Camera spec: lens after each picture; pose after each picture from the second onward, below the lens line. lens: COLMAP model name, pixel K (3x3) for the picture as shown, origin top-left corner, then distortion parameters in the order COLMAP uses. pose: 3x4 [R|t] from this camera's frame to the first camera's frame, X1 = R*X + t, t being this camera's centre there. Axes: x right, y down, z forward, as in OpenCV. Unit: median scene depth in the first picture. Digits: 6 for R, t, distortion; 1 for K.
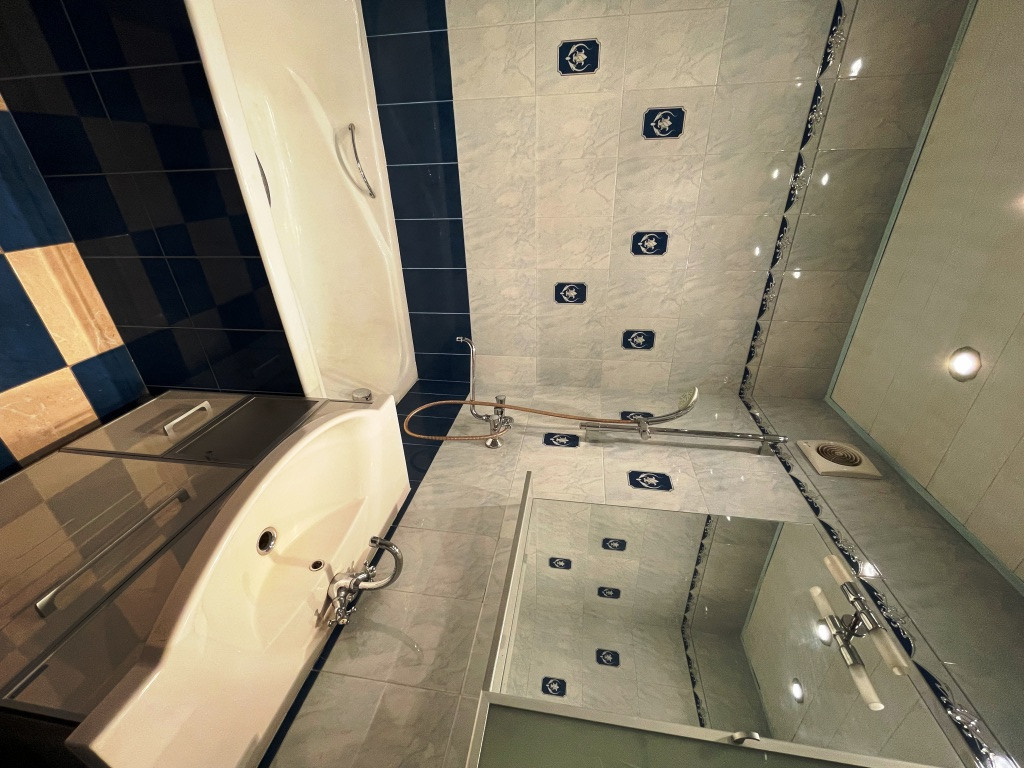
lens RADIAL K [[417.5, 0, 508.7], [0, 417.5, 382.7], [0, 0, 1]] dist [0.000982, 0.000245]
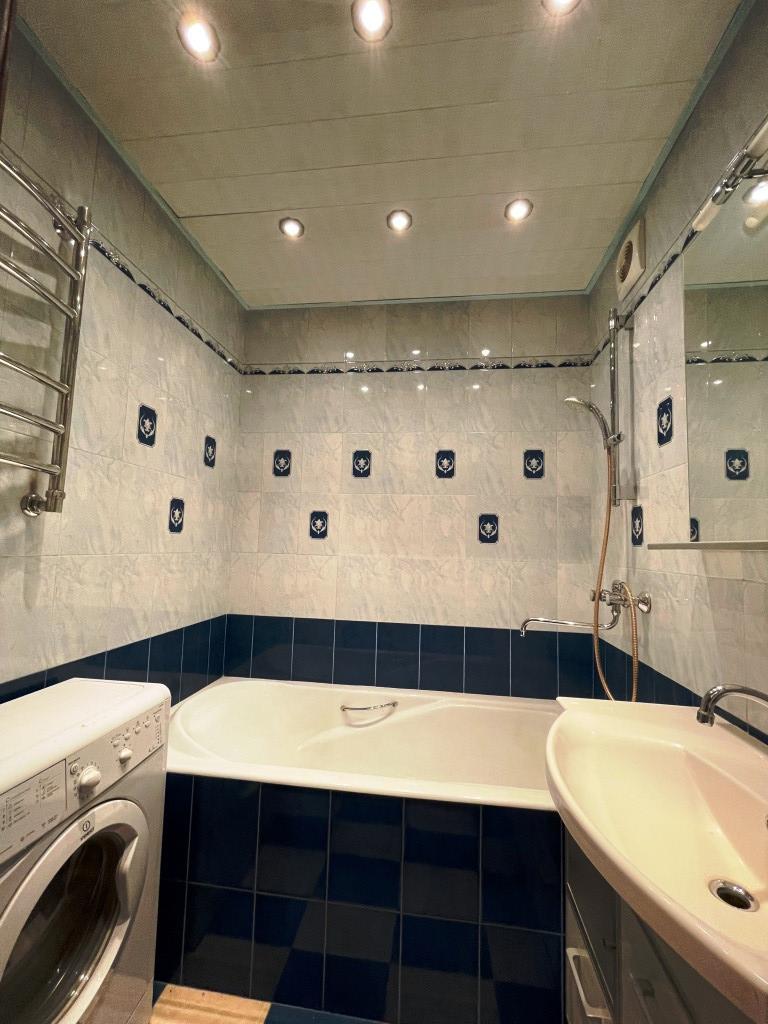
lens RADIAL K [[417.5, 0, 378.7], [0, 417.5, 515.1], [0, 0, 1]] dist [0.000982, 0.000245]
pose [[0.085515, -0.969054, 0.231561, -0.106342], [0.815856, -0.065298, -0.574557, 0.202364], [0.571897, 0.238054, 0.785025, -0.021965]]
